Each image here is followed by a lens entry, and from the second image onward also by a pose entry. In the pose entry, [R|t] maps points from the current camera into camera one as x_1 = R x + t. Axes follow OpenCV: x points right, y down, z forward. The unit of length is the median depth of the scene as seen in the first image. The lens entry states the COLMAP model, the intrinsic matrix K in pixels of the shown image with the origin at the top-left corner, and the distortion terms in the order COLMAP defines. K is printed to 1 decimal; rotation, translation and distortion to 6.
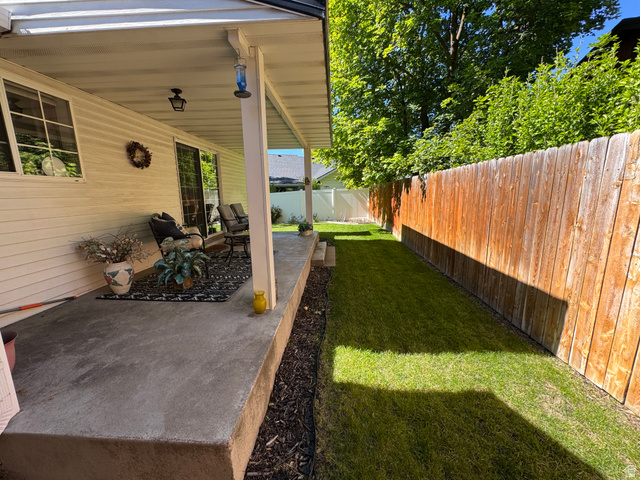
lens RADIAL K [[254.6, 0, 320.2], [0, 254.6, 239.2], [0, 0, 1]] dist [-0.001473, -0.000453]
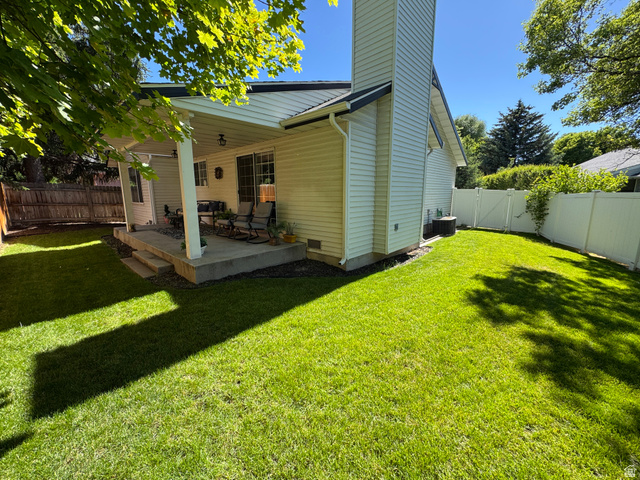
lens RADIAL K [[254.6, 0, 319.4], [0, 254.6, 239.5], [0, 0, 1]] dist [-0.001473, -0.000453]
pose [[-0.638813, 0.151836, -0.754231, 0.445339], [-0.129009, 0.945312, 0.299570, -0.568159], [0.758469, 0.288672, -0.584289, 3.137825]]
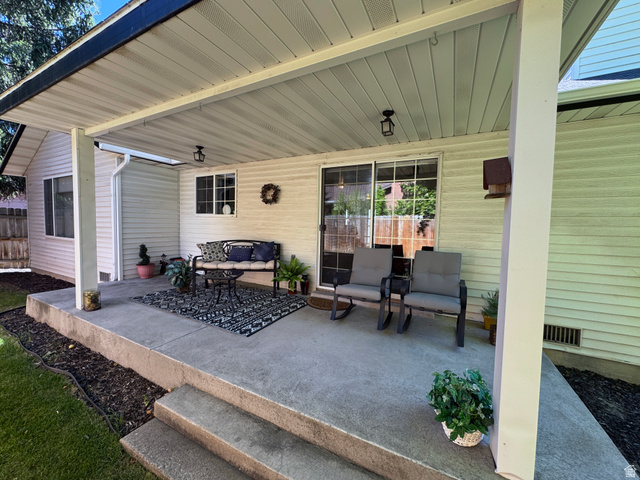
lens RADIAL K [[254.6, 0, 319.8], [0, 254.6, 238.8], [0, 0, 1]] dist [-0.001473, -0.000453]
pose [[-0.415958, 0.049697, -0.908025, 0.330209], [-0.183466, 0.973388, 0.137319, -0.342603], [0.890685, 0.223711, -0.395771, 1.812689]]
